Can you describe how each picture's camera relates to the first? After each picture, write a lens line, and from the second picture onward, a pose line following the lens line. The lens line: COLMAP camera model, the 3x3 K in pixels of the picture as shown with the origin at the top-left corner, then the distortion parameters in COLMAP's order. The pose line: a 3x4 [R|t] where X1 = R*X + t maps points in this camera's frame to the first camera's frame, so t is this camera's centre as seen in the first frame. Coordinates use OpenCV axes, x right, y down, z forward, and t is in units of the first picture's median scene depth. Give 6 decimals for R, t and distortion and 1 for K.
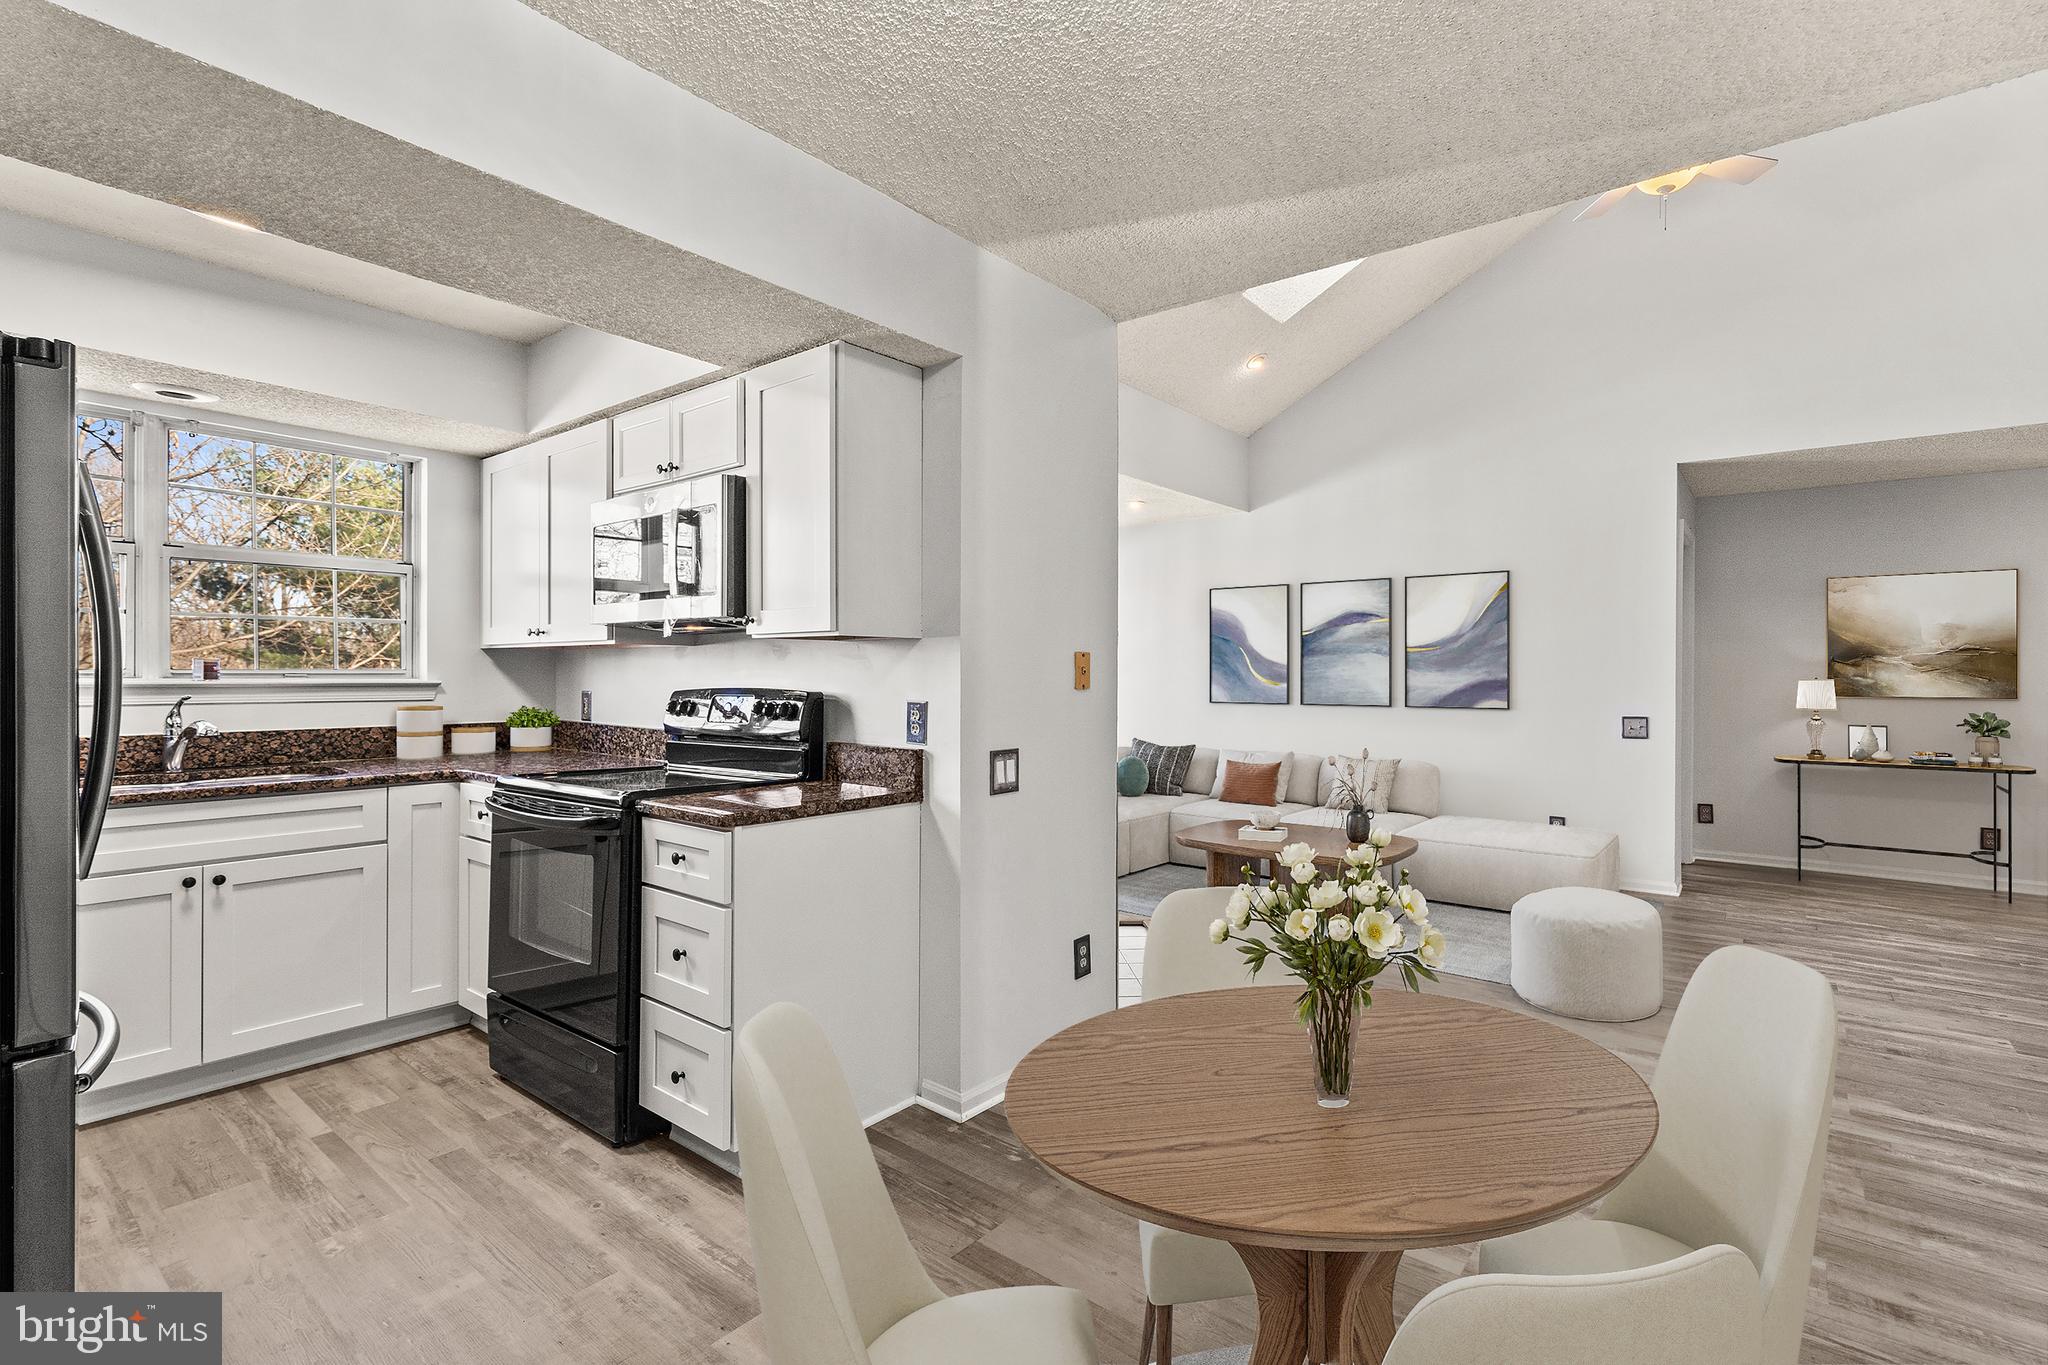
lens RADIAL K [[952.5, 0, 1020.5], [0, 952.5, 679.0], [0, 0, 1]] dist [-0.004823, 0.001582]
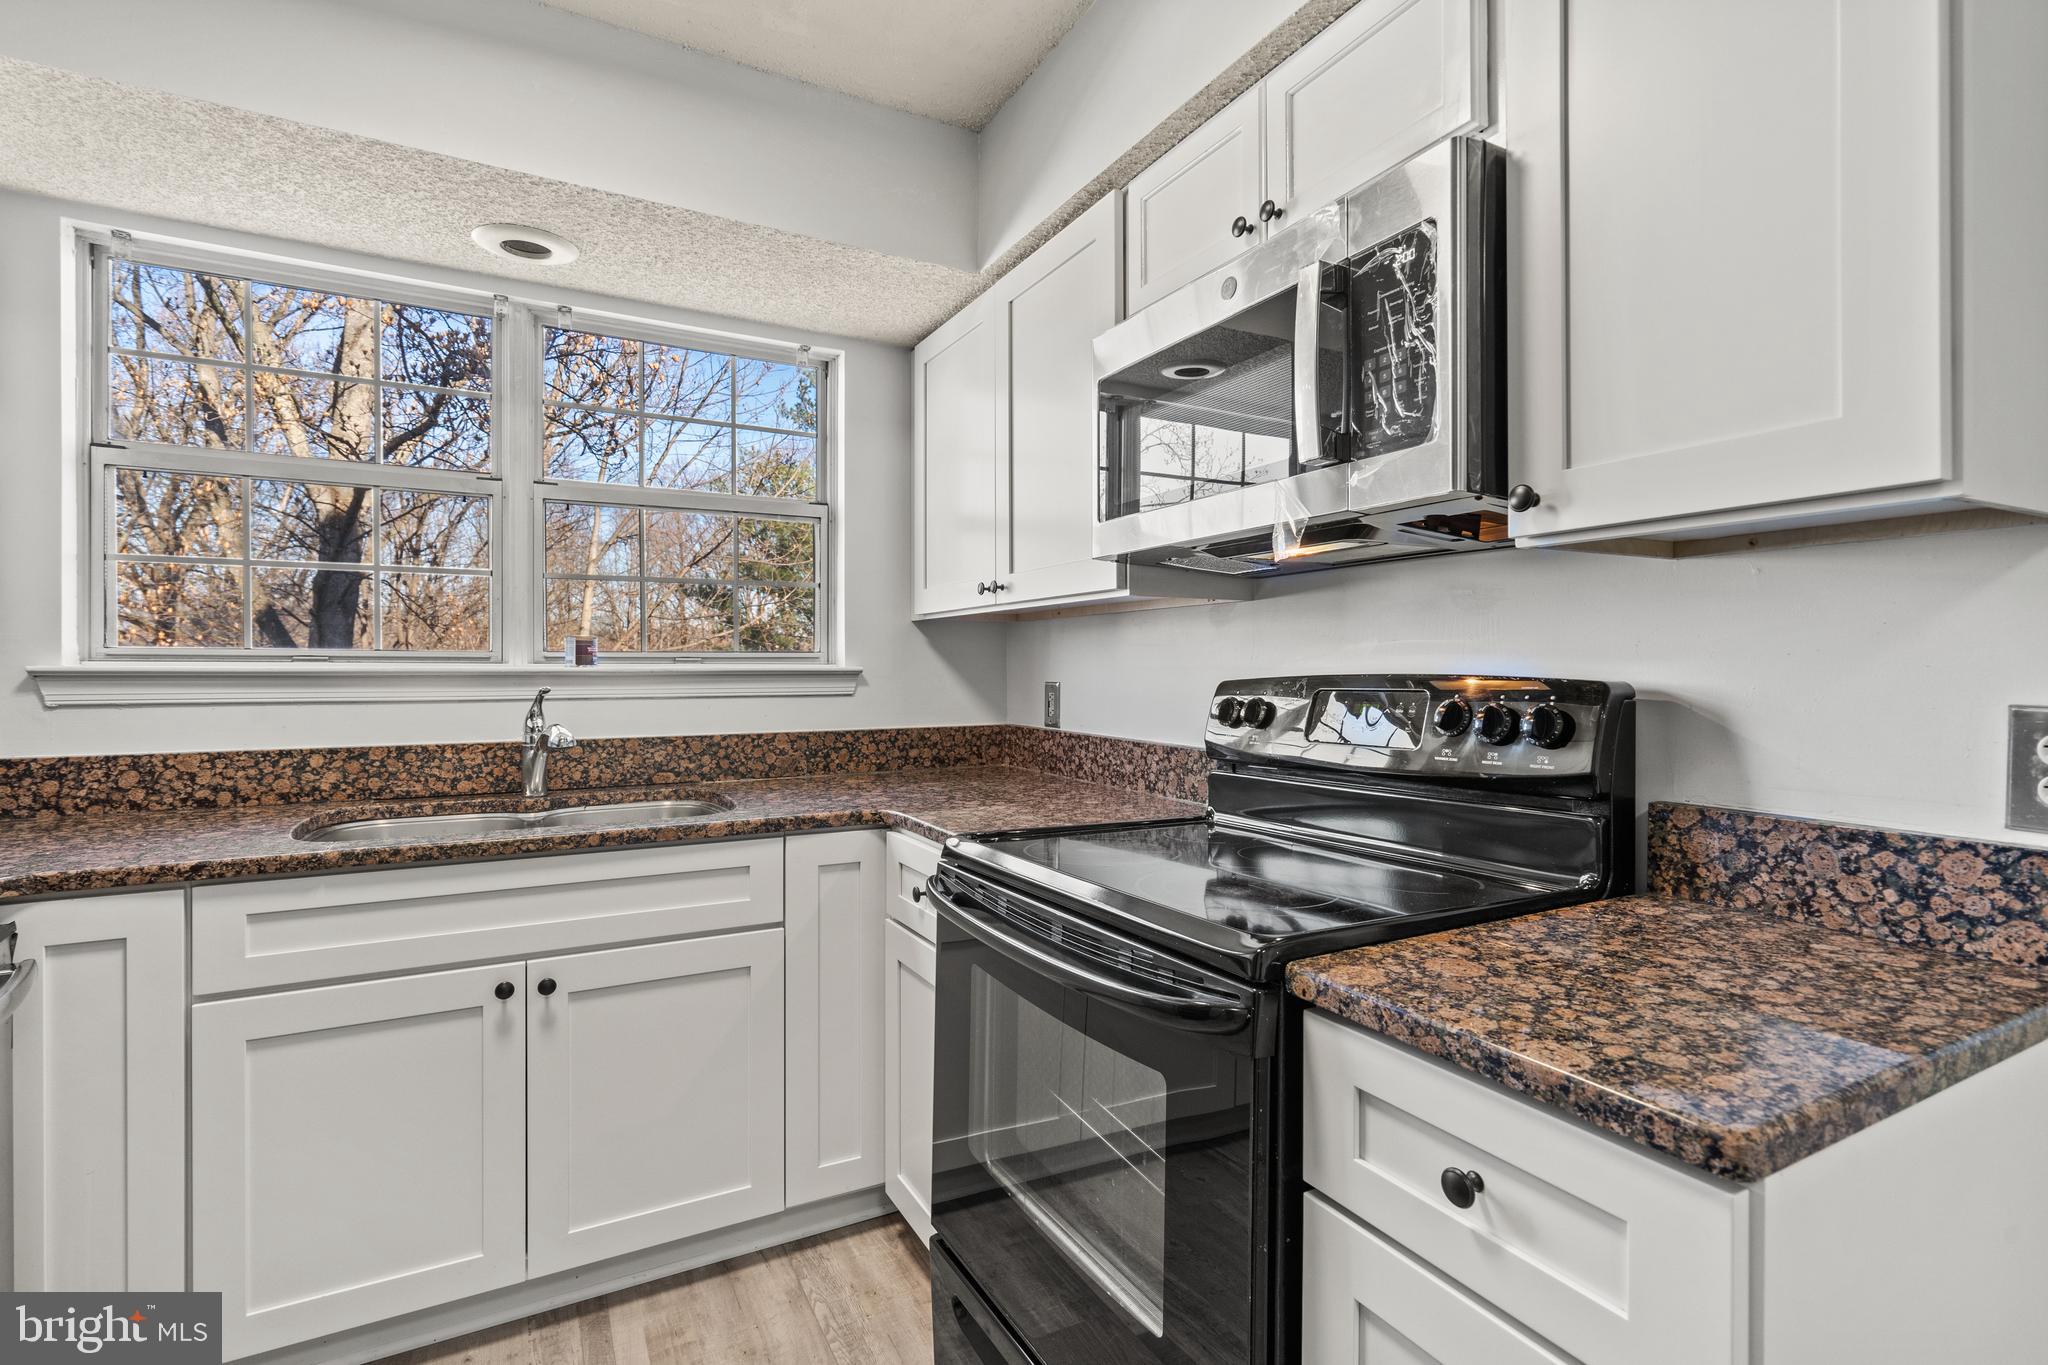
lens RADIAL K [[952.5, 0, 1012.4], [0, 952.5, 668.7], [0, 0, 1]] dist [-0.004823, 0.001582]
pose [[0.920193, -0.004938, -0.391435, -0.275794], [0.003791, 0.999986, -0.003704, 0.007181], [0.391448, 0.001925, 0.920198, 0.470167]]
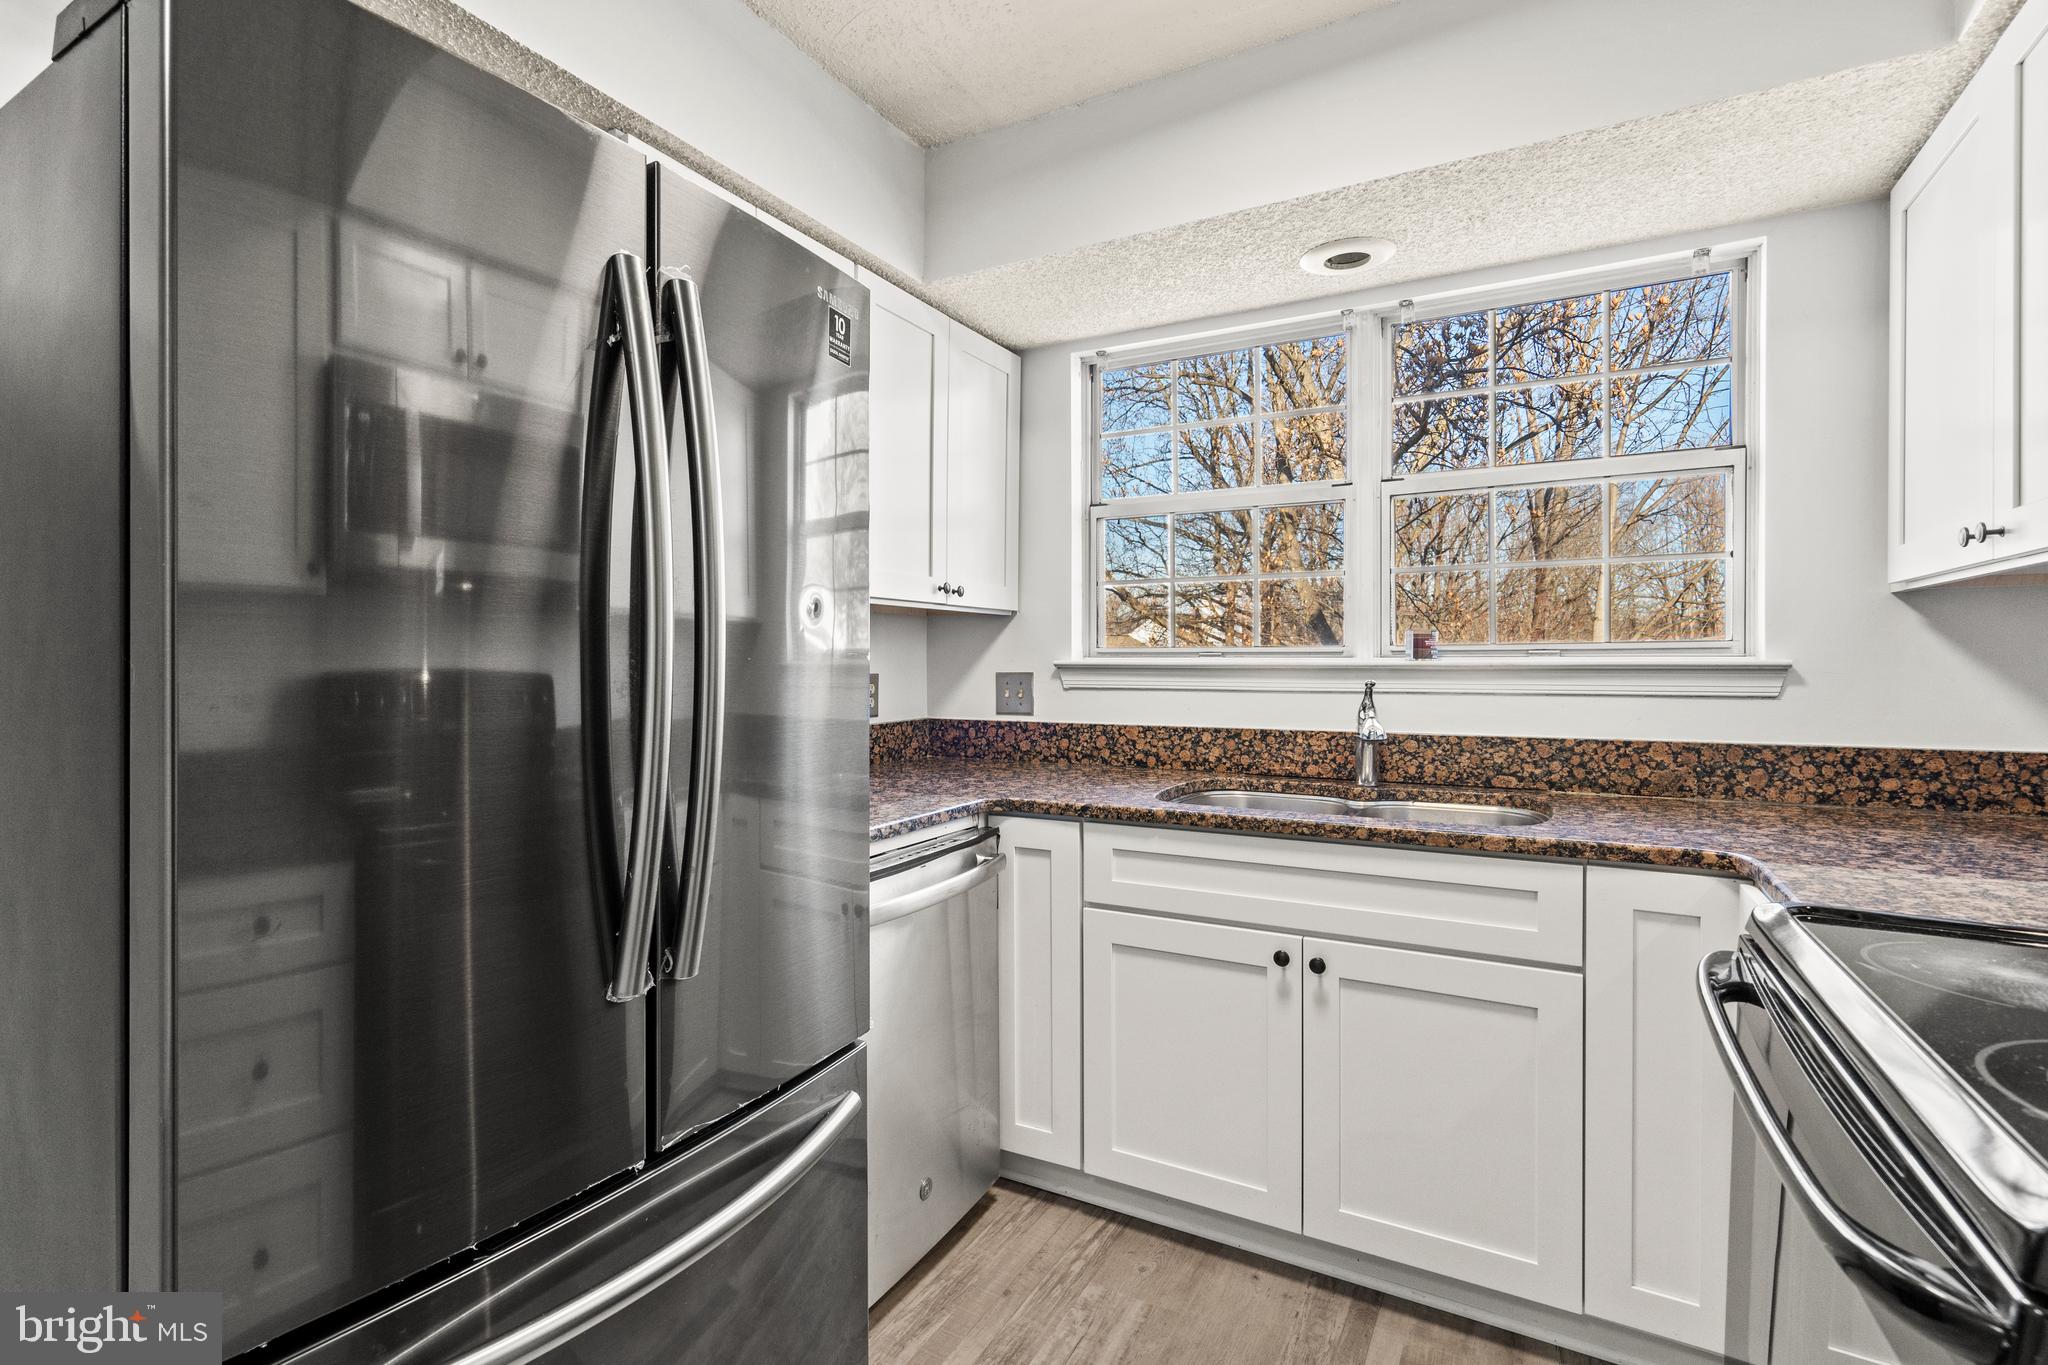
lens RADIAL K [[952.5, 0, 1011.1], [0, 952.5, 670.8], [0, 0, 1]] dist [-0.004823, 0.001582]
pose [[0.163770, 0.002719, -0.986495, -0.204358], [-0.000549, 0.999996, 0.002665, 0.007814], [0.986498, 0.000105, 0.163770, 0.588912]]
